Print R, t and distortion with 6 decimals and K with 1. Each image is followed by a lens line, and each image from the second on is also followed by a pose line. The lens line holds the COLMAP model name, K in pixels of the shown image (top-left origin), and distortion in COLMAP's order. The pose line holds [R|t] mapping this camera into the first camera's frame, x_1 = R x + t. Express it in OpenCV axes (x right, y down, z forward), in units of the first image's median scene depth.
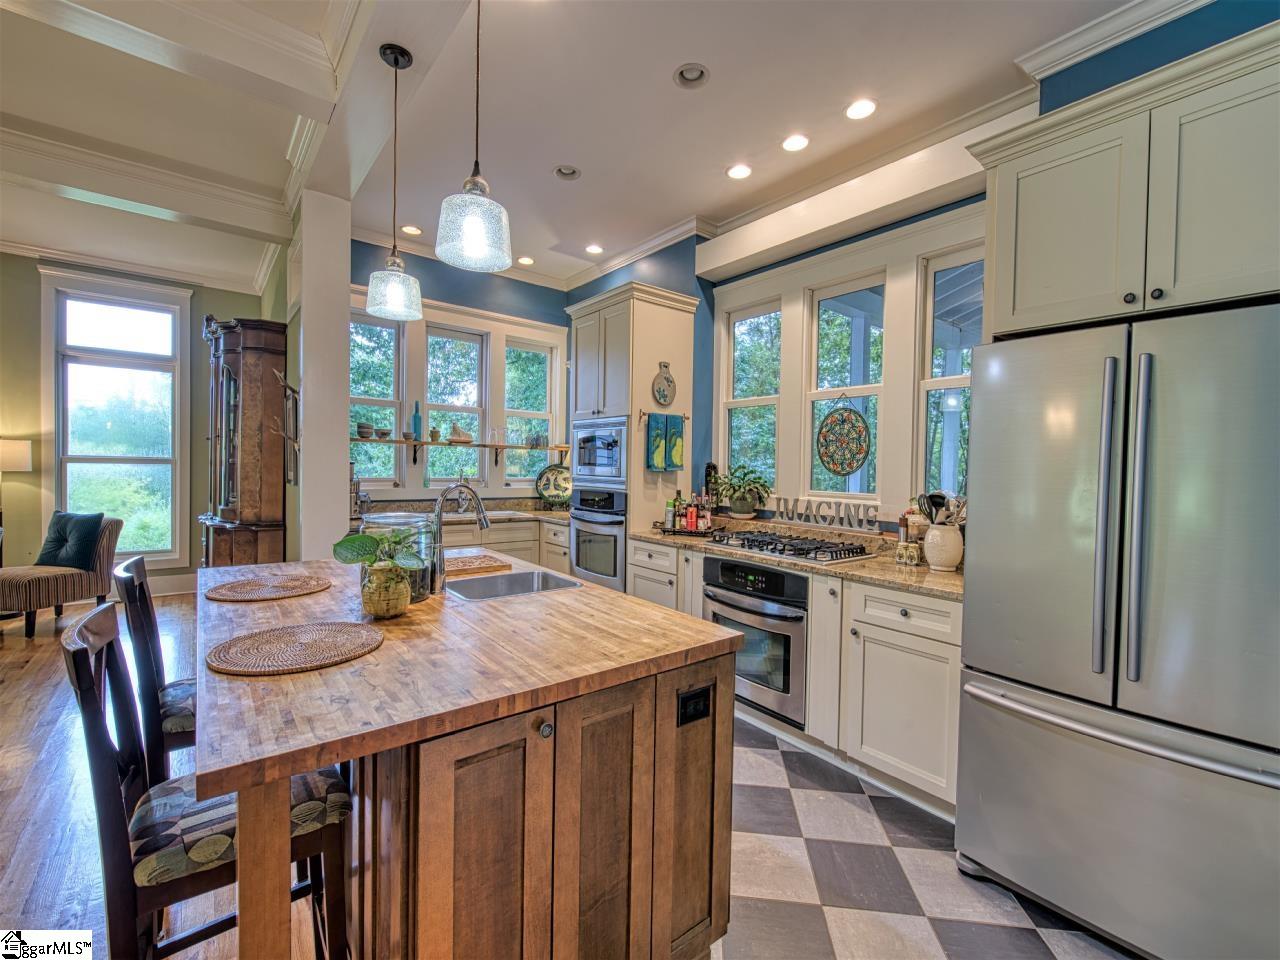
lens RADIAL K [[553.1, 0, 640.6], [0, 553.1, 477.8], [0, 0, 1]] dist [-0.000090, -0.000012]
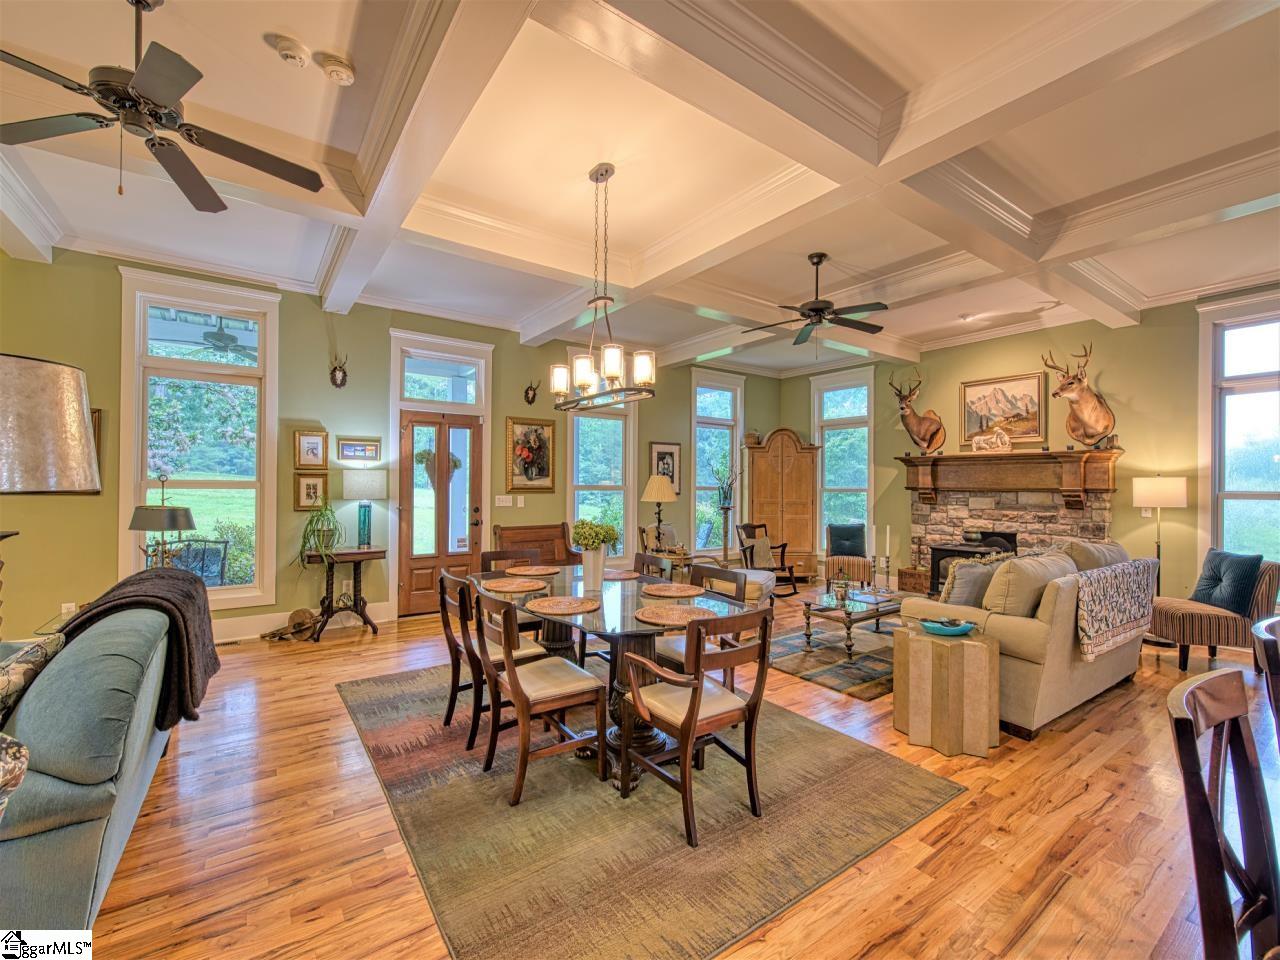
lens RADIAL K [[549.0, 0, 639.8], [0, 549.0, 485.4], [0, 0, 1]] dist [-0.001924, -0.000977]
pose [[-0.058507, -0.023461, -0.998011, -0.030879], [-0.031095, 0.999282, -0.021668, 0.001505], [0.997803, 0.029765, -0.059194, 0.048552]]
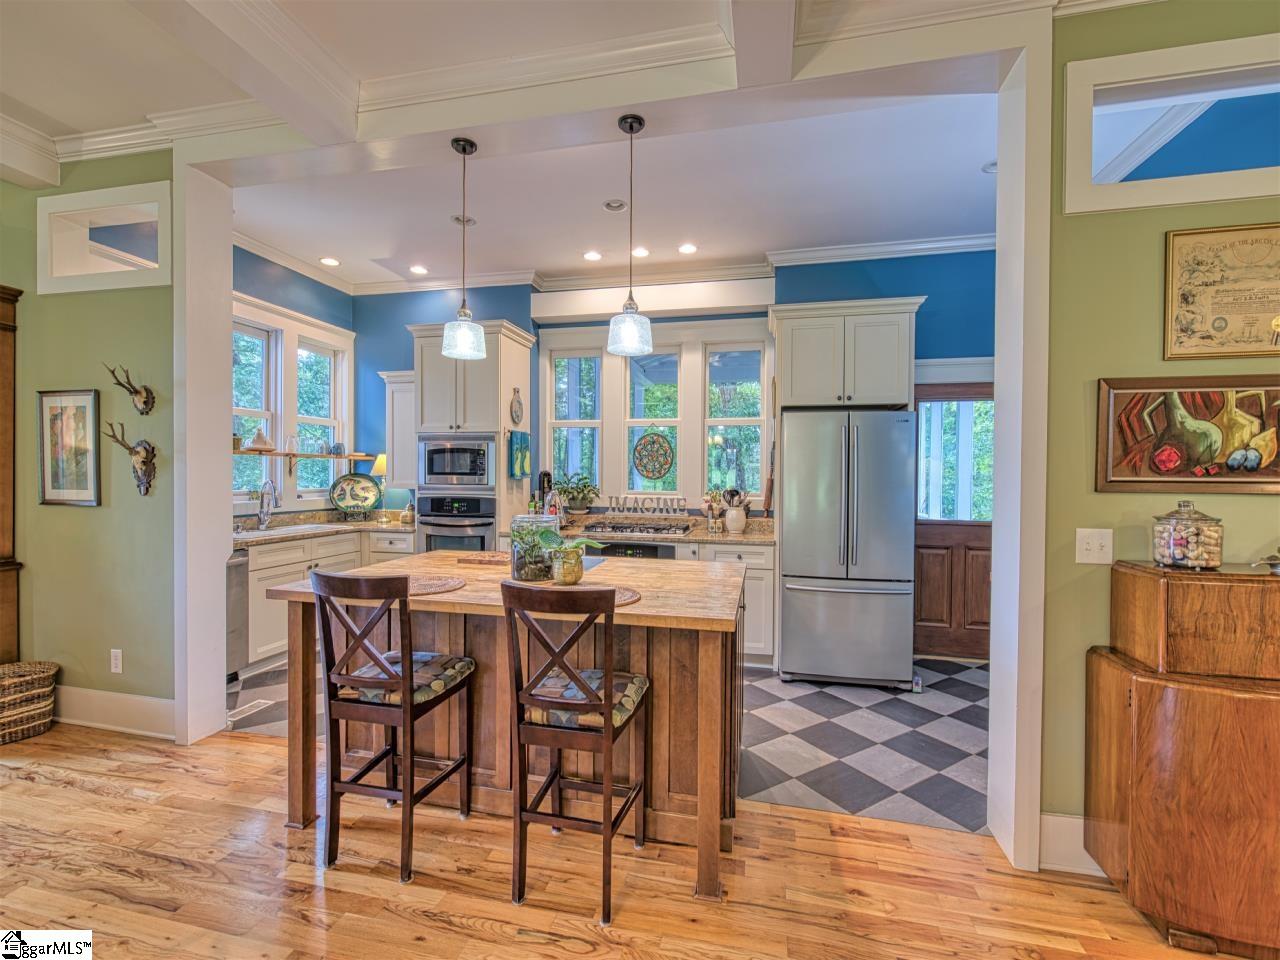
lens RADIAL K [[549.5, 0, 643.9], [0, 549.5, 482.5], [0, 0, 1]] dist [-0.001050, 0.000066]
pose [[0.777250, -0.023914, 0.628737, -0.511059], [0.022002, 0.999699, 0.010825, -0.011424], [-0.628807, 0.005420, 0.777543, -0.102205]]
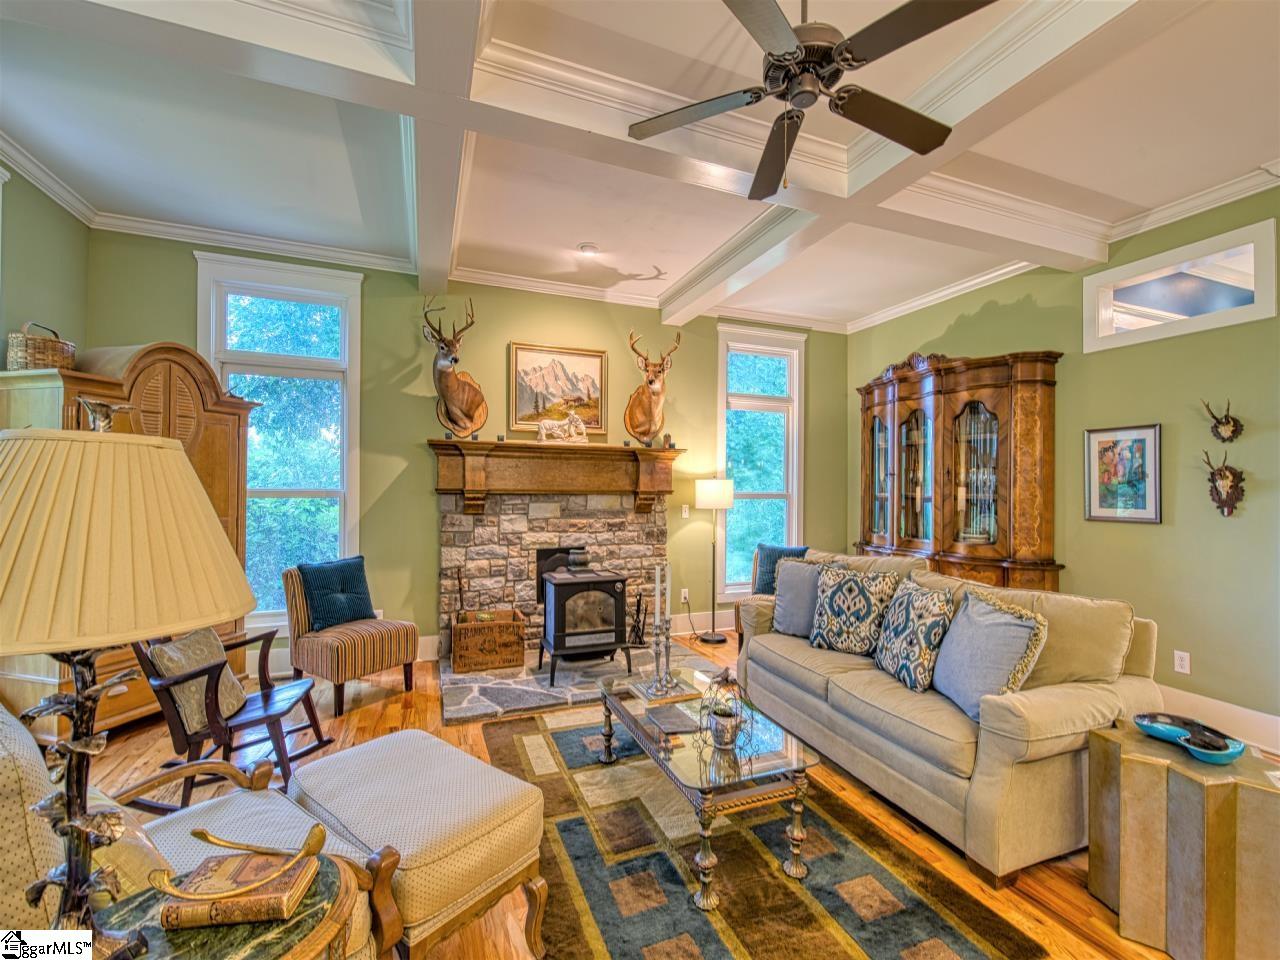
lens RADIAL K [[549.5, 0, 643.9], [0, 549.5, 482.5], [0, 0, 1]] dist [-0.001050, 0.000066]
pose [[0.957590, -0.018372, -0.287548, -1.052366], [0.007811, 0.999254, -0.037833, -0.023893], [0.288028, 0.033982, 0.957019, -0.115871]]
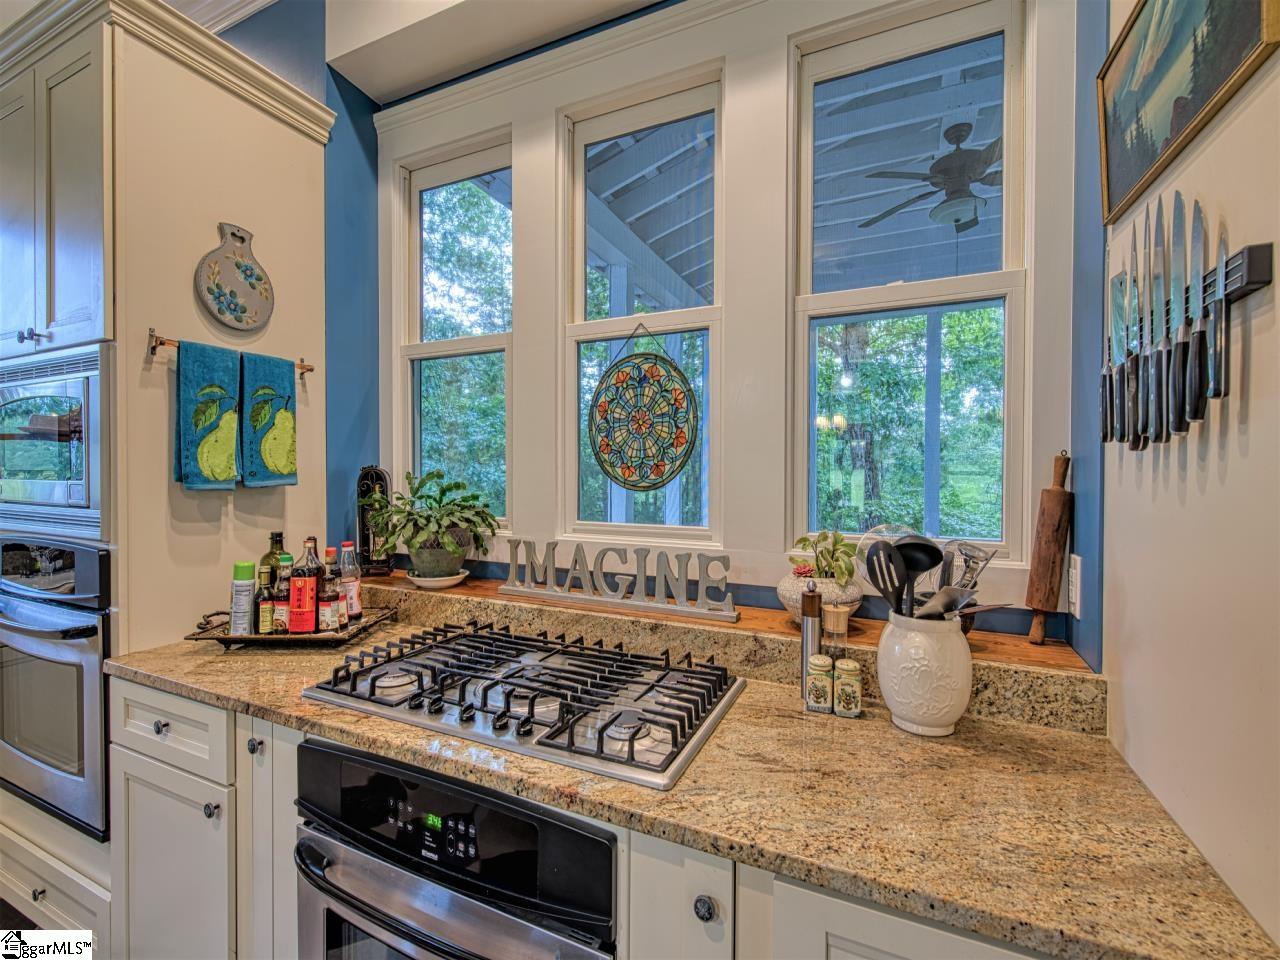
lens RADIAL K [[549.5, 0, 643.9], [0, 549.5, 482.5], [0, 0, 1]] dist [-0.001050, 0.000066]
pose [[0.889188, -0.020736, 0.457071, 0.127583], [0.021162, 0.999767, 0.004187, -0.011635], [-0.457052, 0.005949, 0.889420, 0.504812]]
